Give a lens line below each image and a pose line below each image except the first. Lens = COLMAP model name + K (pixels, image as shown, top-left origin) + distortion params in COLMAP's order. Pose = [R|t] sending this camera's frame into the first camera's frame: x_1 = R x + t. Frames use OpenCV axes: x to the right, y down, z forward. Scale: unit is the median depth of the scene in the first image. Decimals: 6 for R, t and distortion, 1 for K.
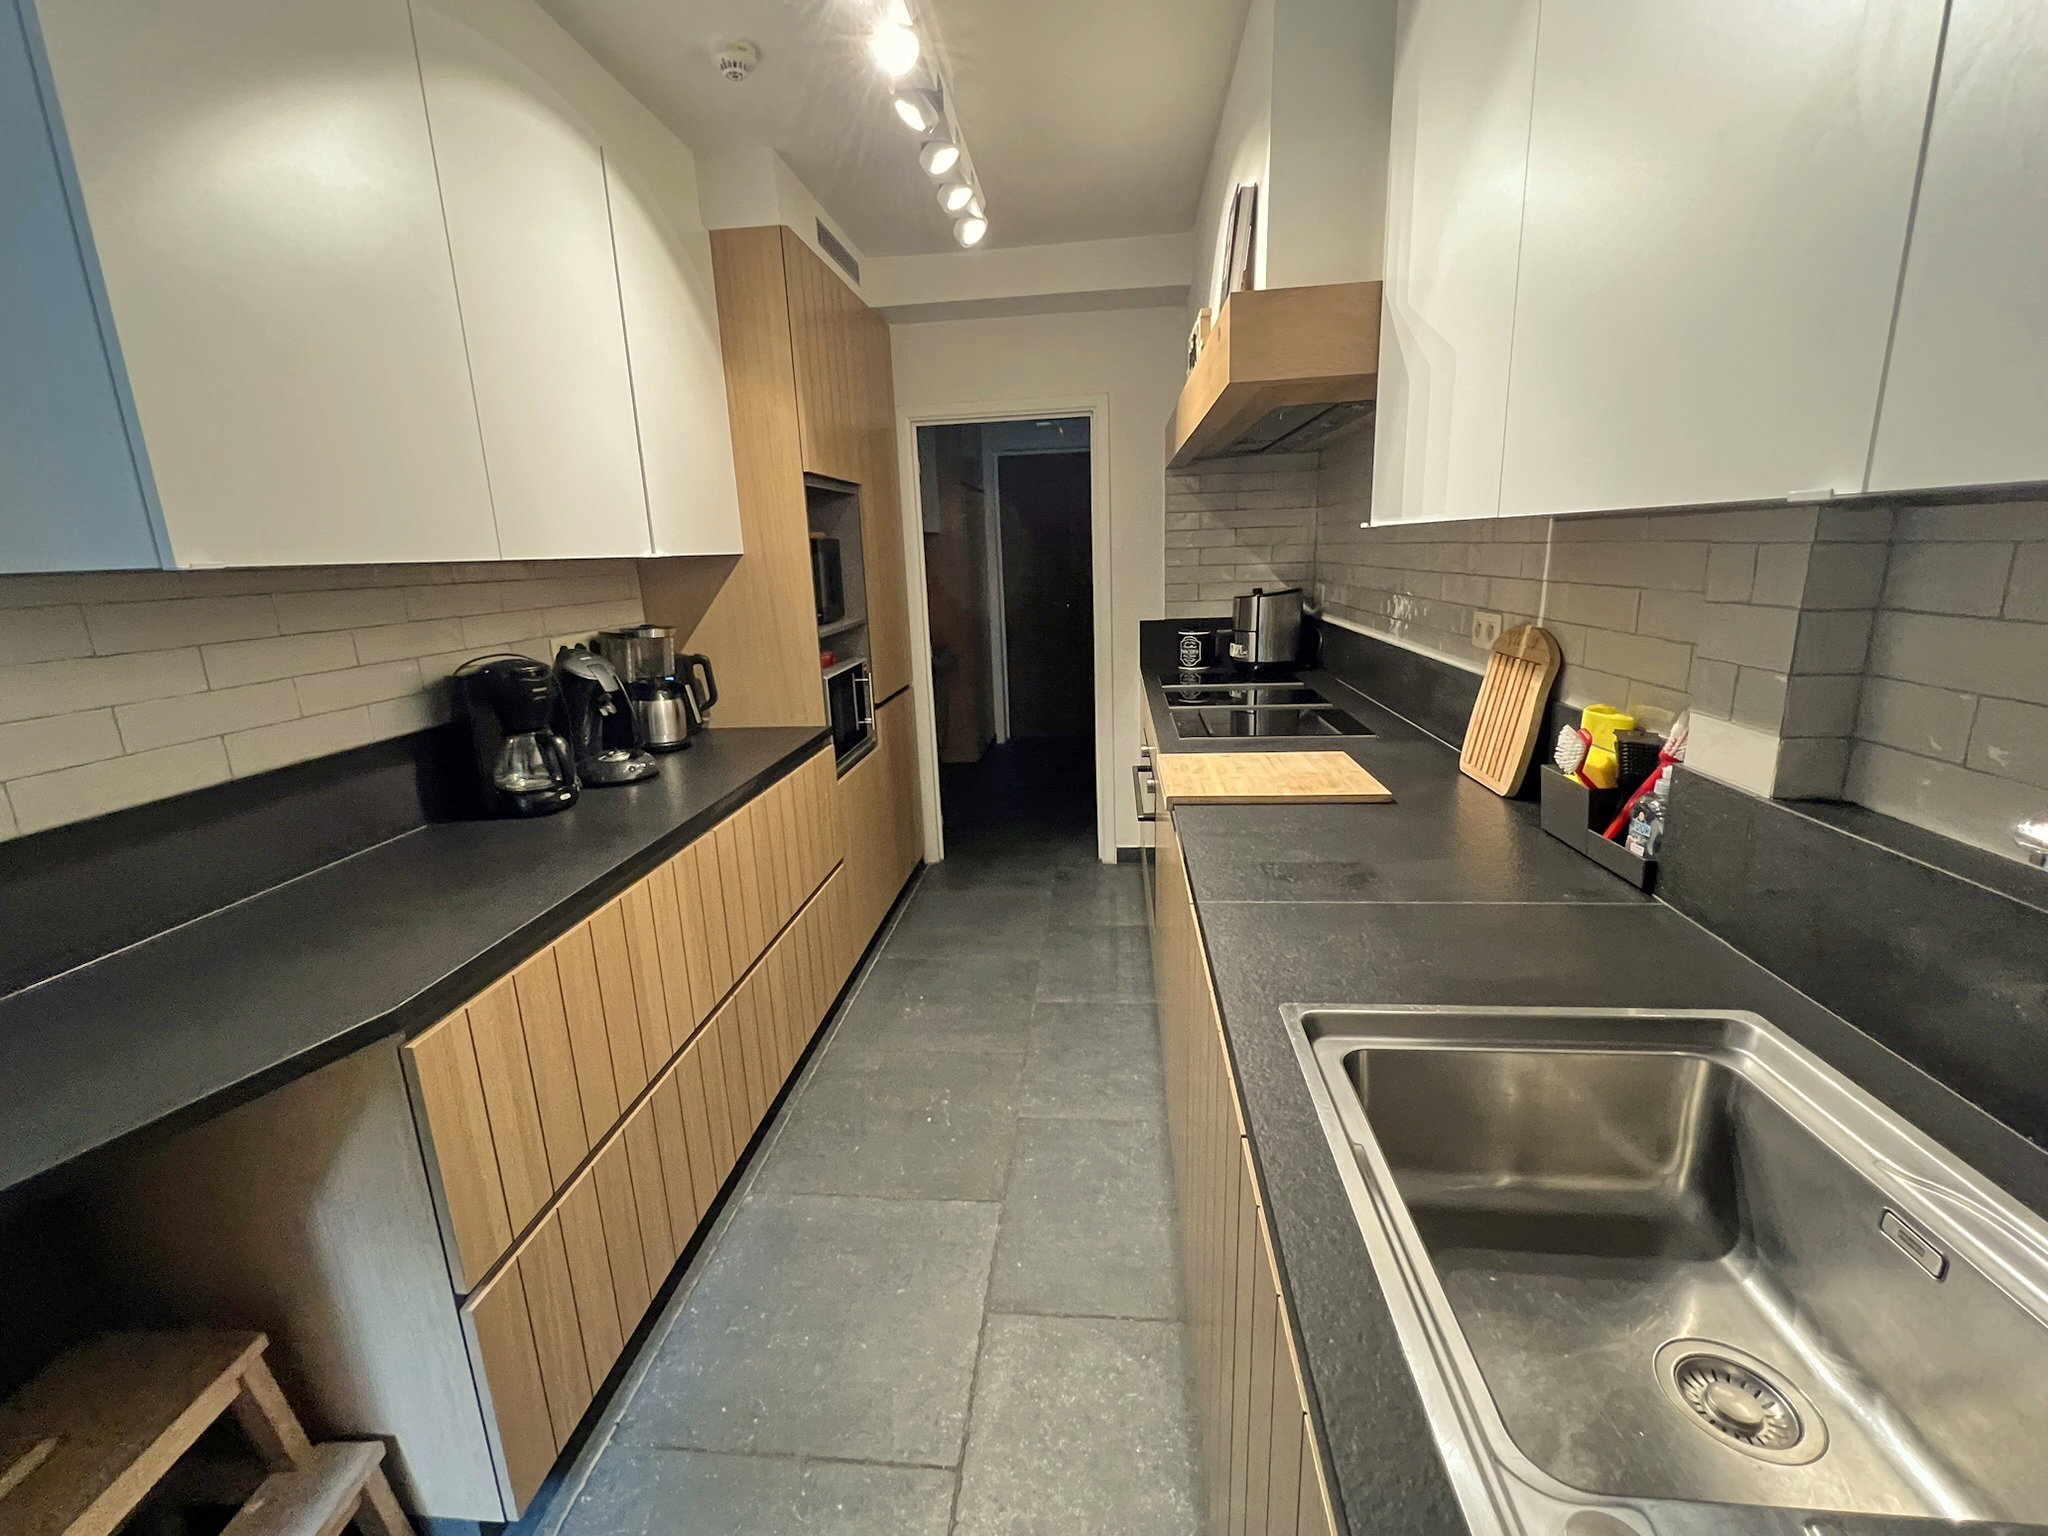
lens RADIAL K [[884.6, 0, 1019.2], [0, 884.6, 765.9], [0, 0, 1]] dist [-0.002768, -0.000220]
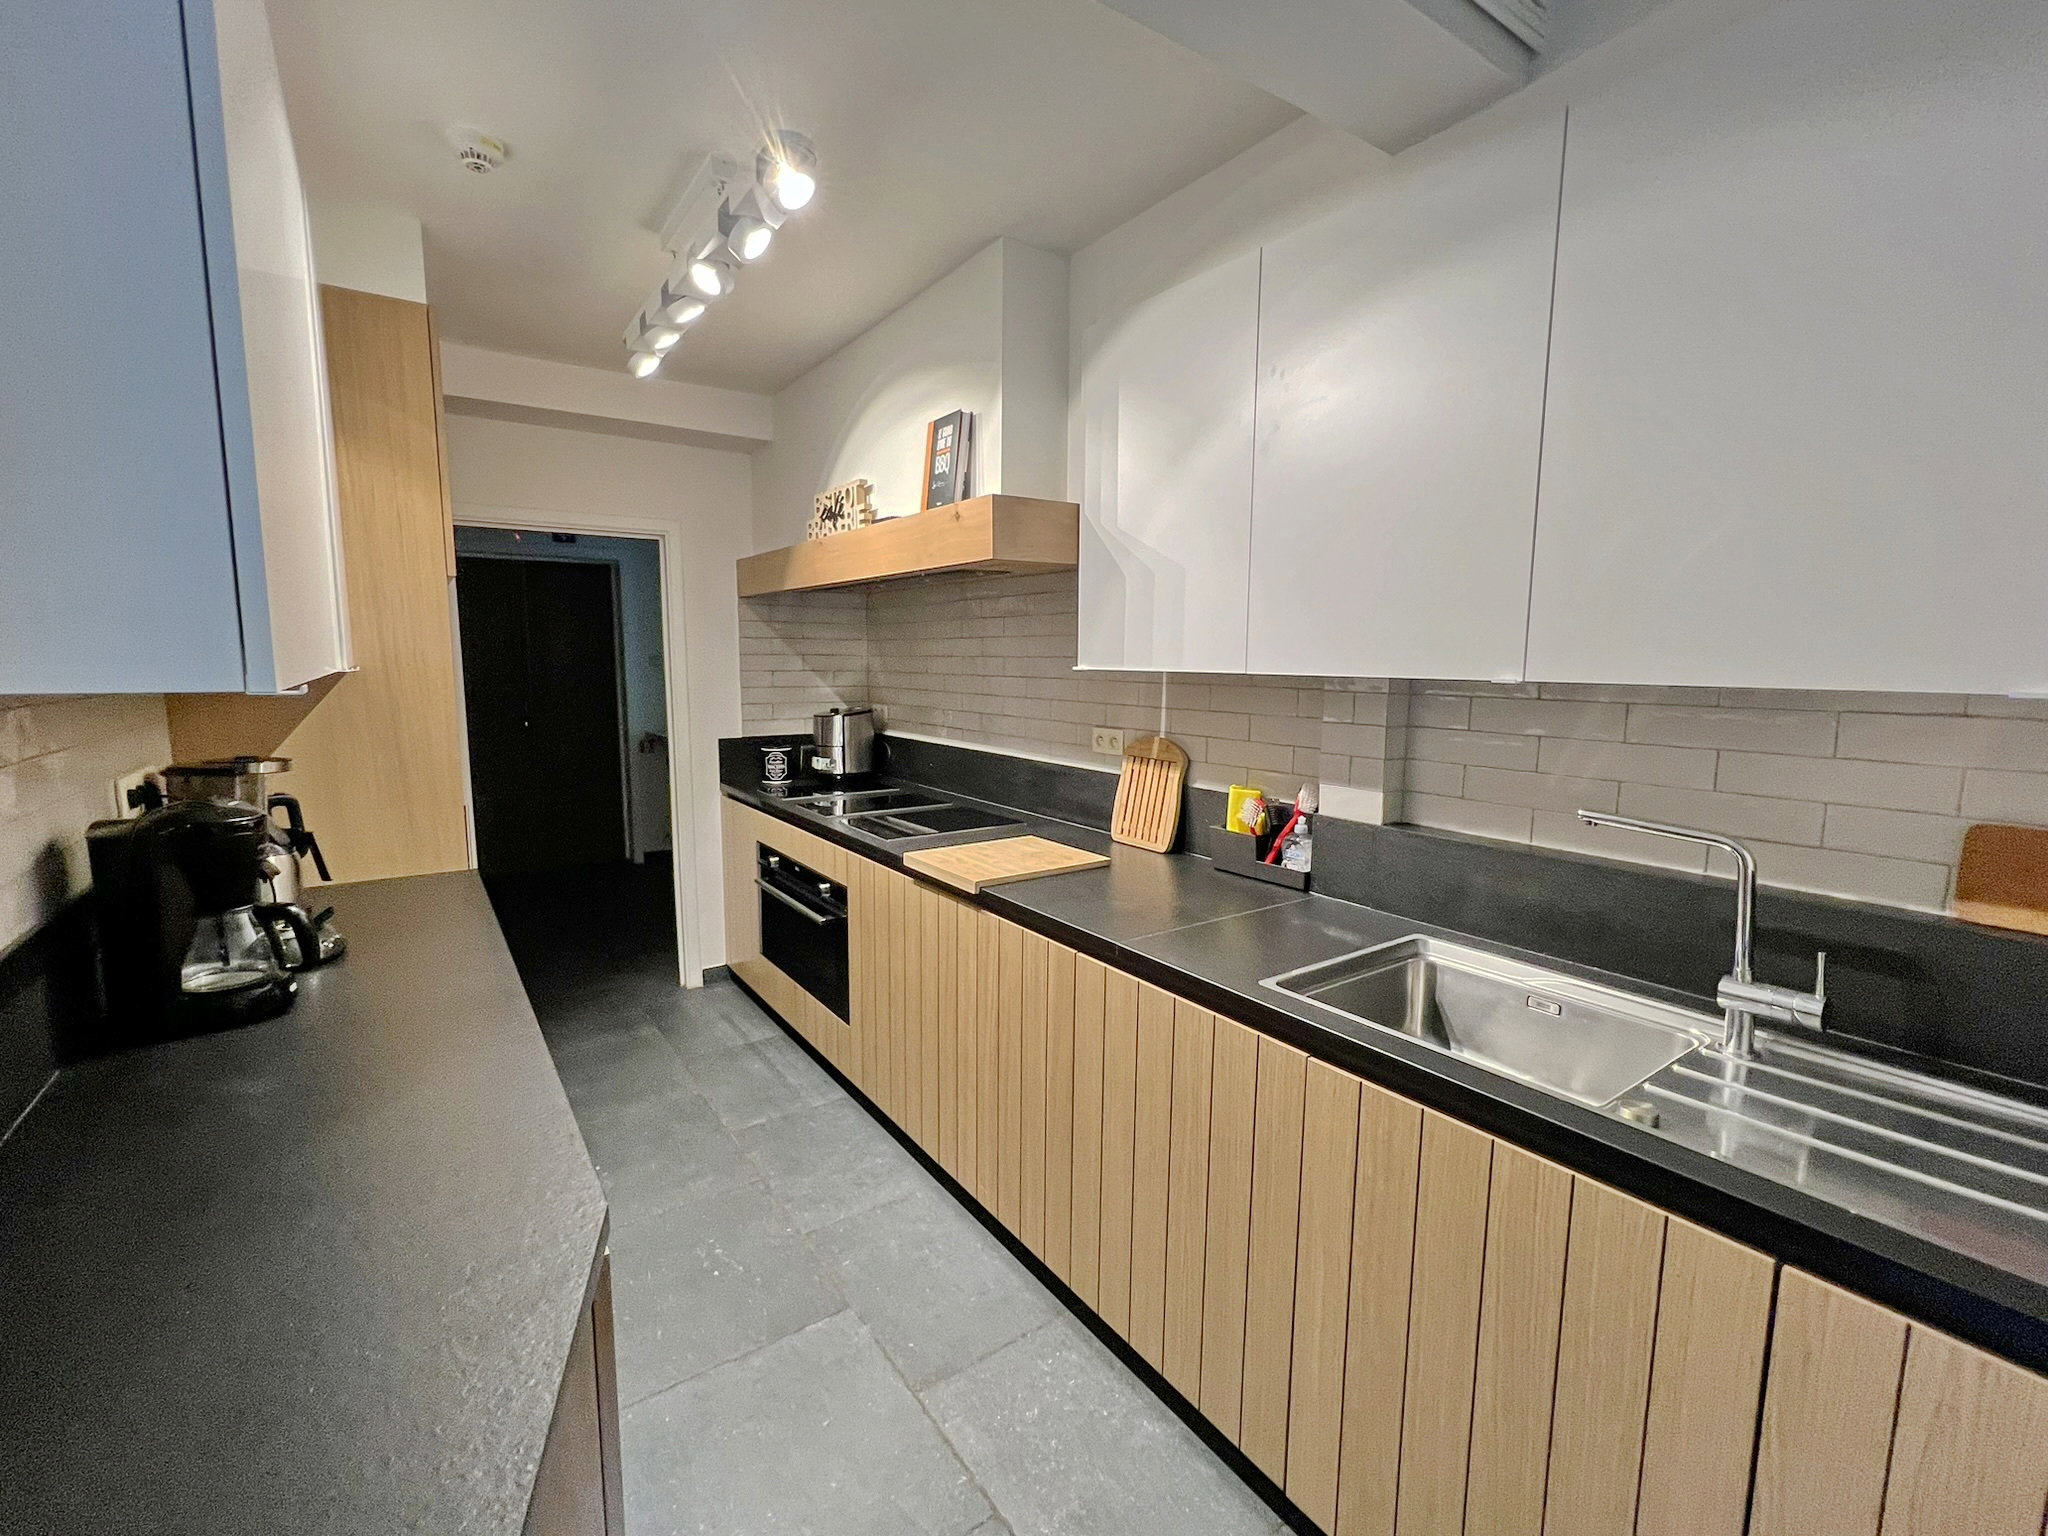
lens RADIAL K [[884.6, 0, 1019.2], [0, 884.6, 765.9], [0, 0, 1]] dist [-0.002768, -0.000220]
pose [[0.758982, -0.038168, 0.649992, -0.521307], [0.120670, 0.989232, -0.082815, -0.013734], [-0.639833, 0.141290, 0.755415, 0.024370]]
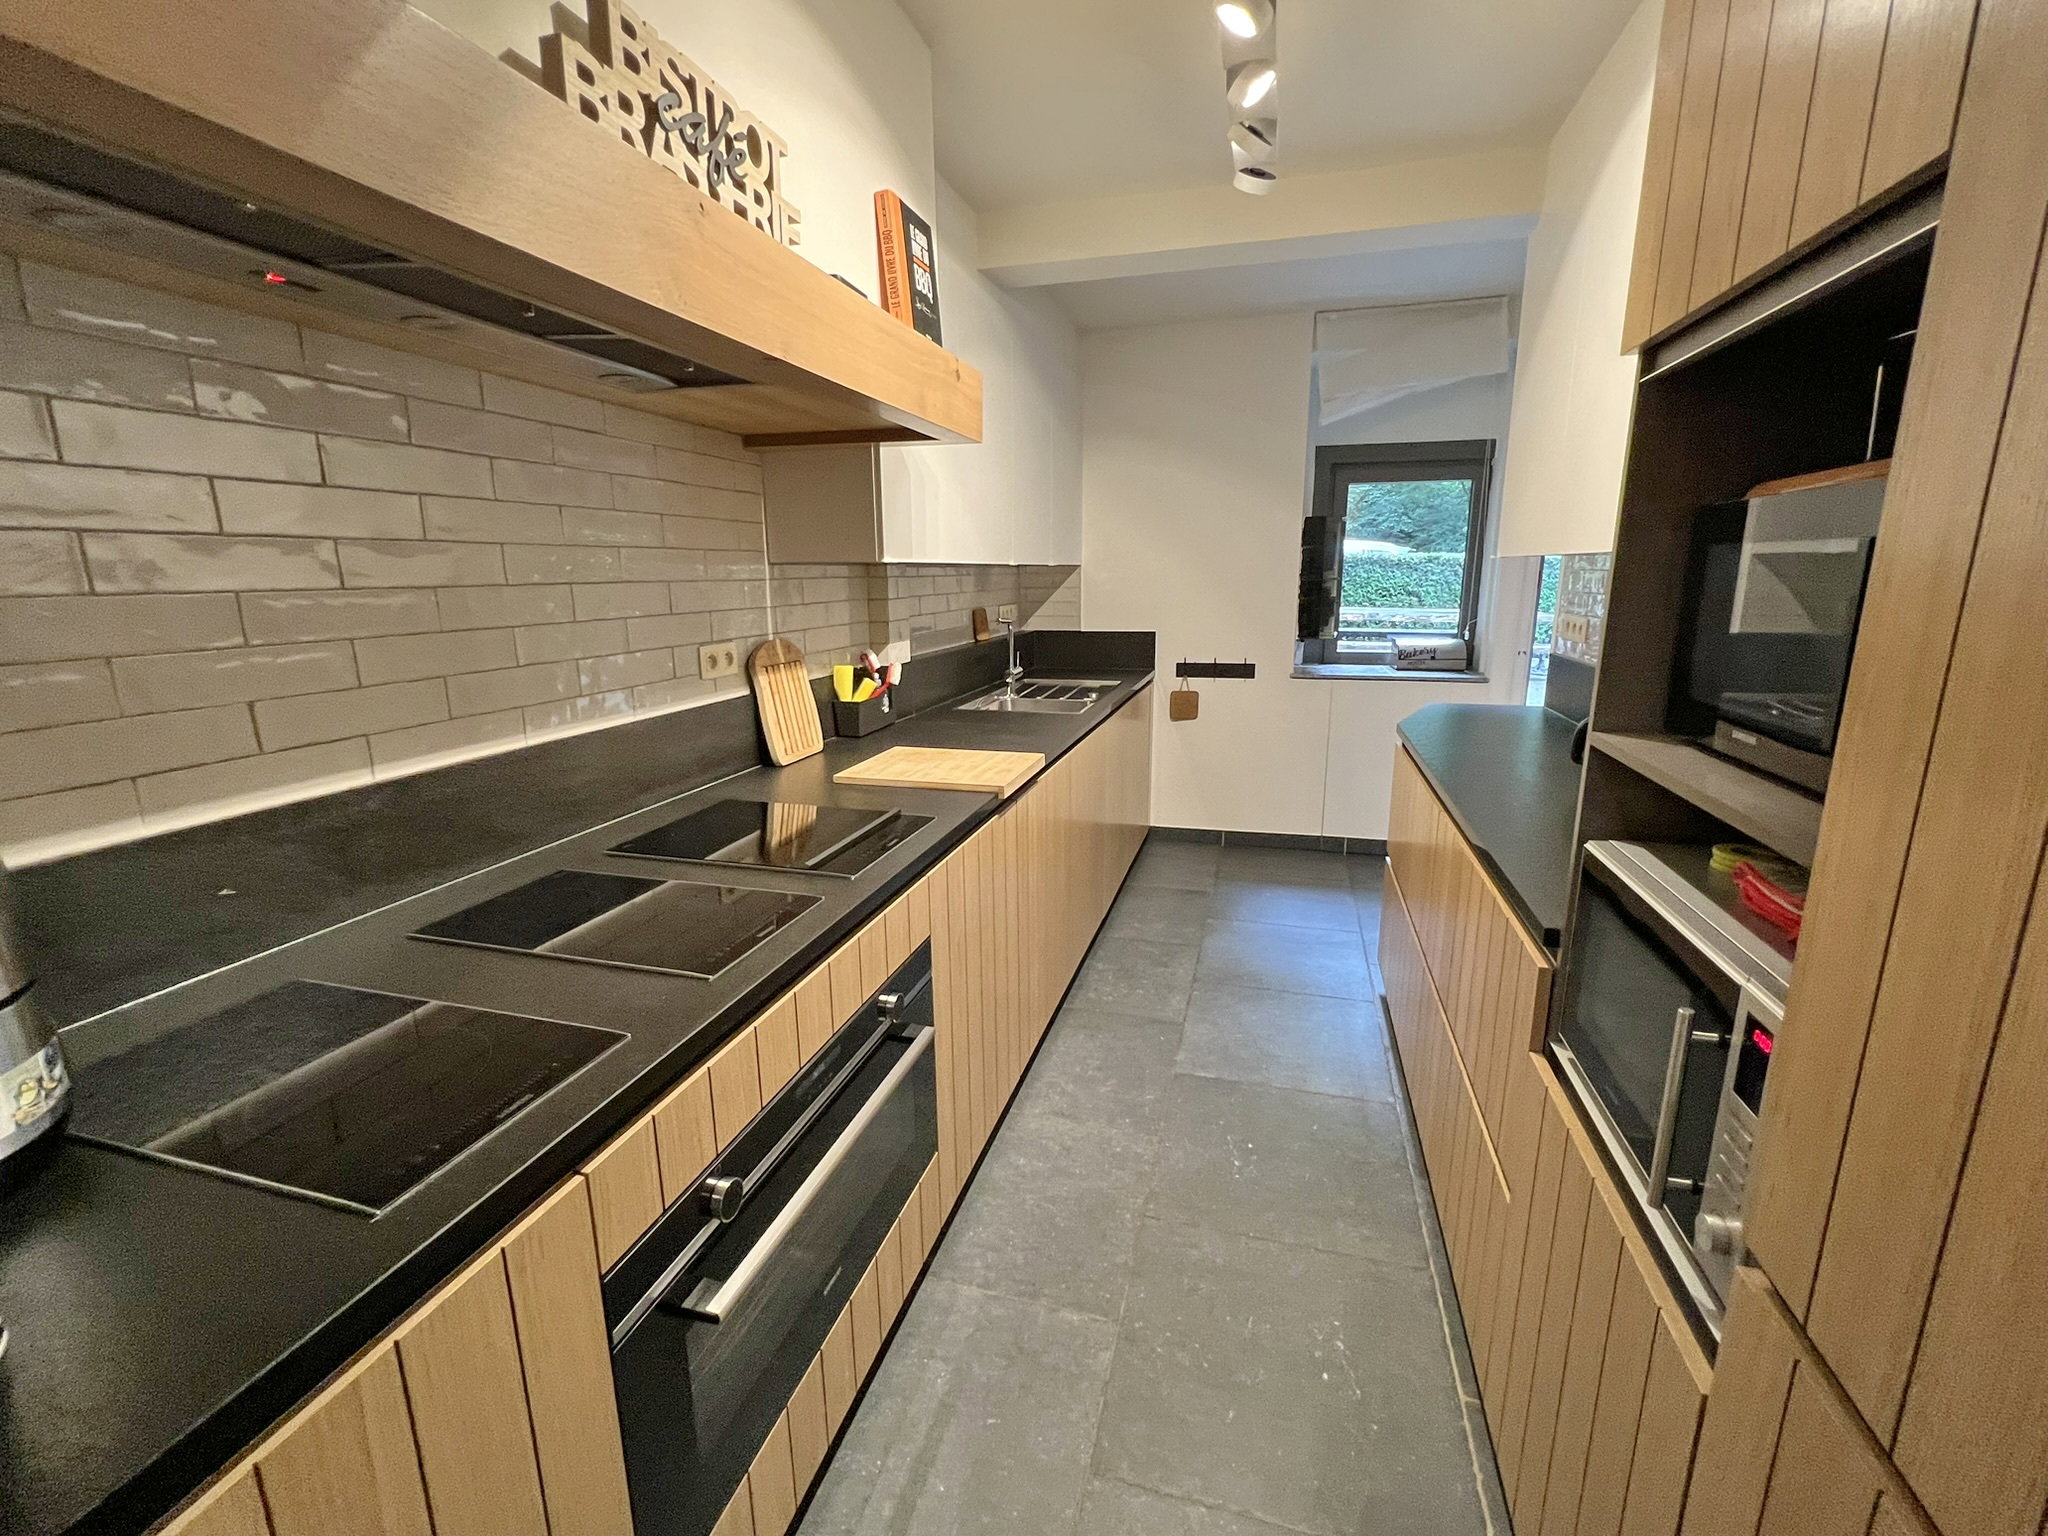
lens RADIAL K [[884.6, 0, 1019.2], [0, 884.6, 765.9], [0, 0, 1]] dist [-0.002768, -0.000220]
pose [[-0.981550, 0.009236, 0.190981, -0.048921], [0.092206, 0.897881, 0.430474, -0.487442], [-0.167502, 0.440141, -0.882167, 2.018733]]
